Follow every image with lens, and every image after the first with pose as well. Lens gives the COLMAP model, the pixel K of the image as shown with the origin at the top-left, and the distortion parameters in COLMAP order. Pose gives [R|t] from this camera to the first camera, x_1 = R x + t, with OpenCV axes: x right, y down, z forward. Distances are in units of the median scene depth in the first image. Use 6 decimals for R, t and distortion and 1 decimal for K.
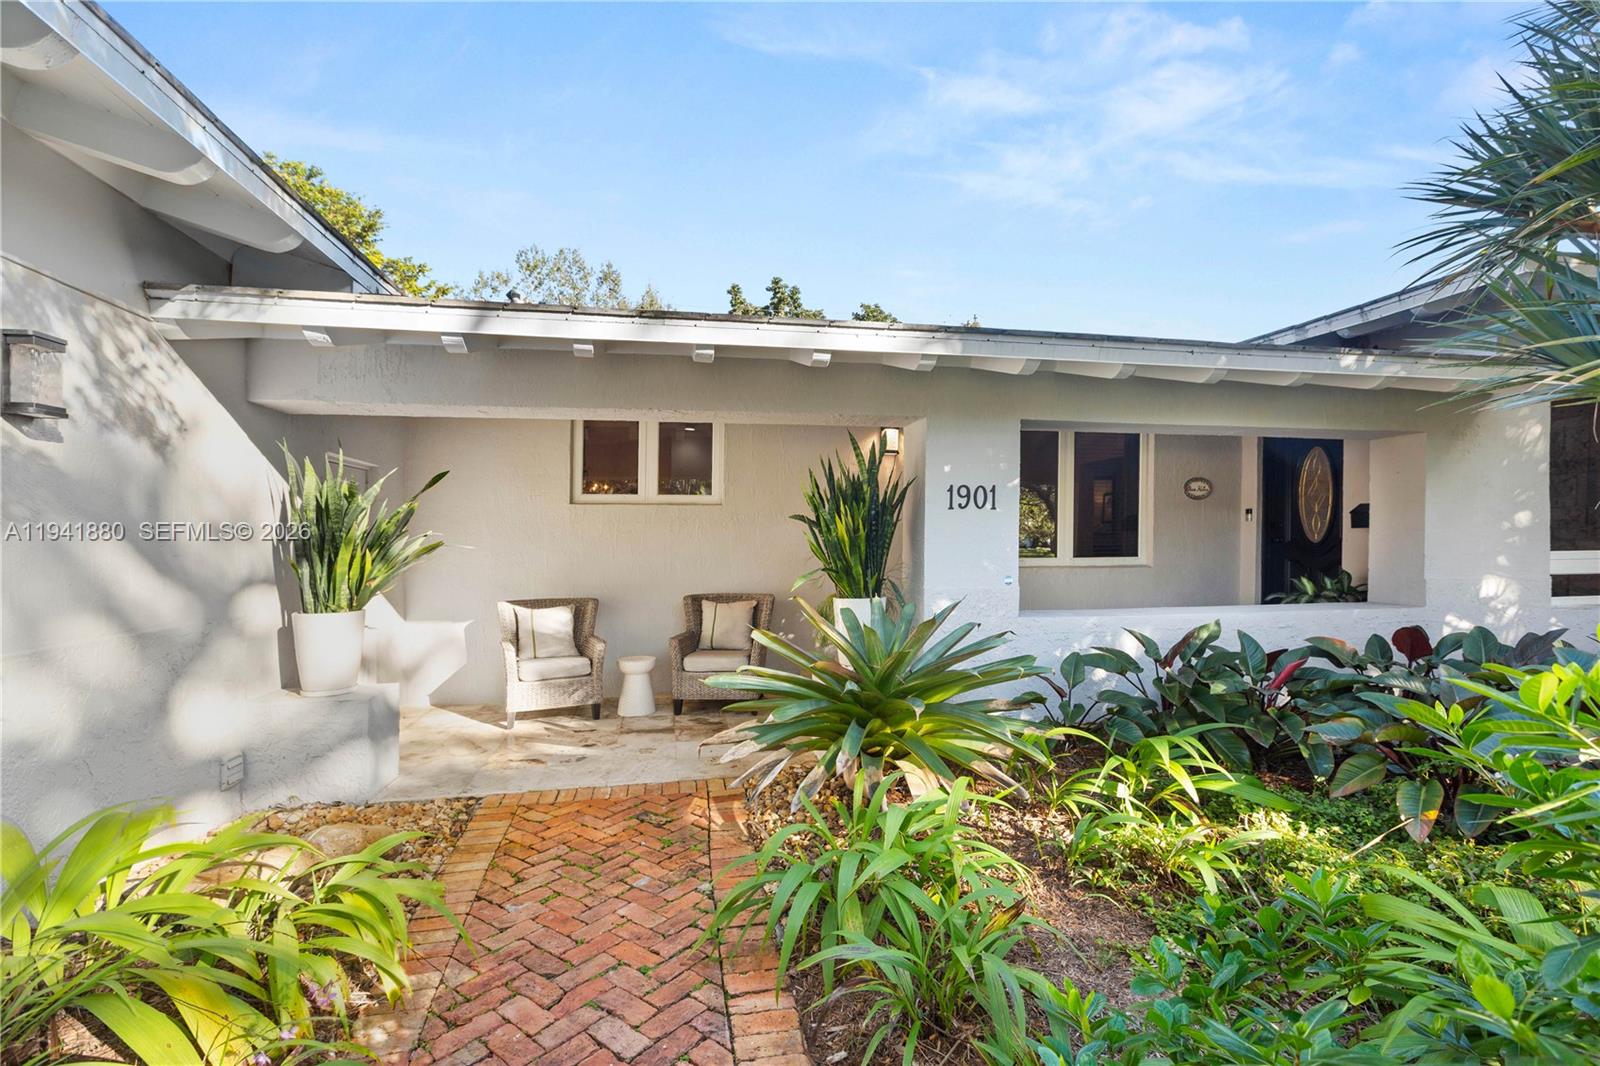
lens RADIAL K [[726.3, 0, 795.2], [0, 726.3, 534.0], [0, 0, 1]] dist [-0.003357, 0.000781]
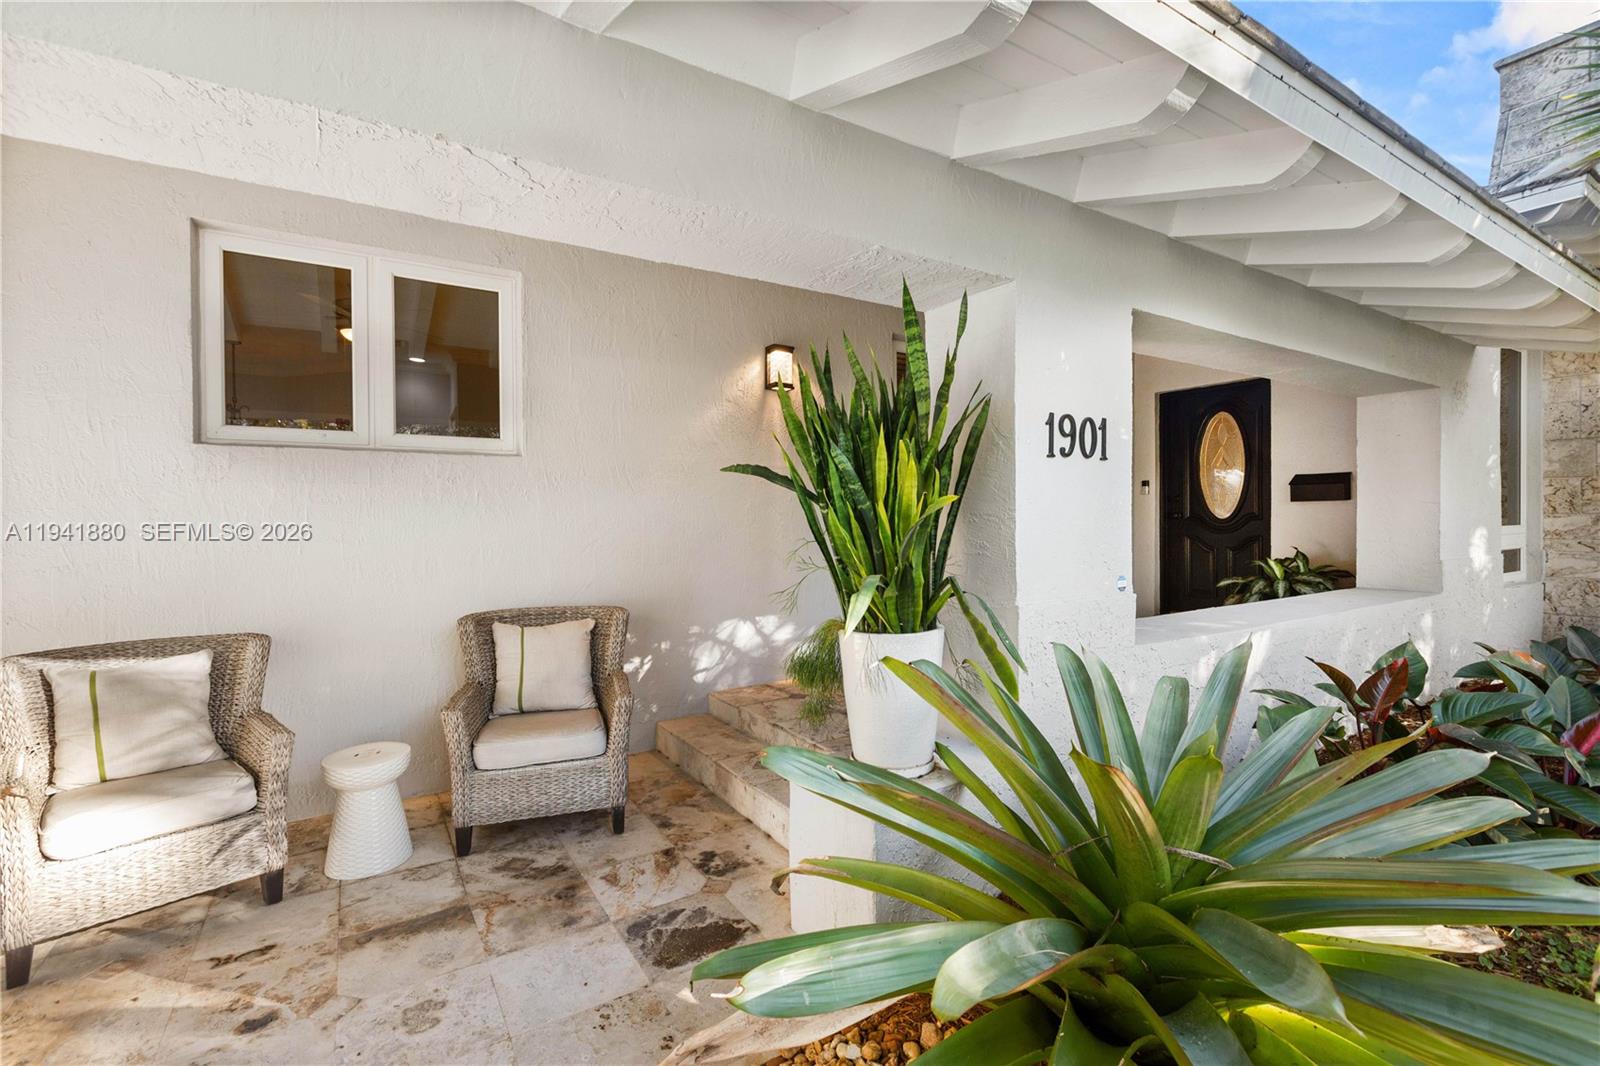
lens RADIAL K [[726.3, 0, 812.0], [0, 726.3, 541.7], [0, 0, 1]] dist [-0.003357, 0.000781]
pose [[0.928333, -0.014223, 0.371478, -0.115026], [-0.001675, 0.999098, 0.042438, 0.004401], [-0.371747, -0.040019, 0.927471, 0.420676]]
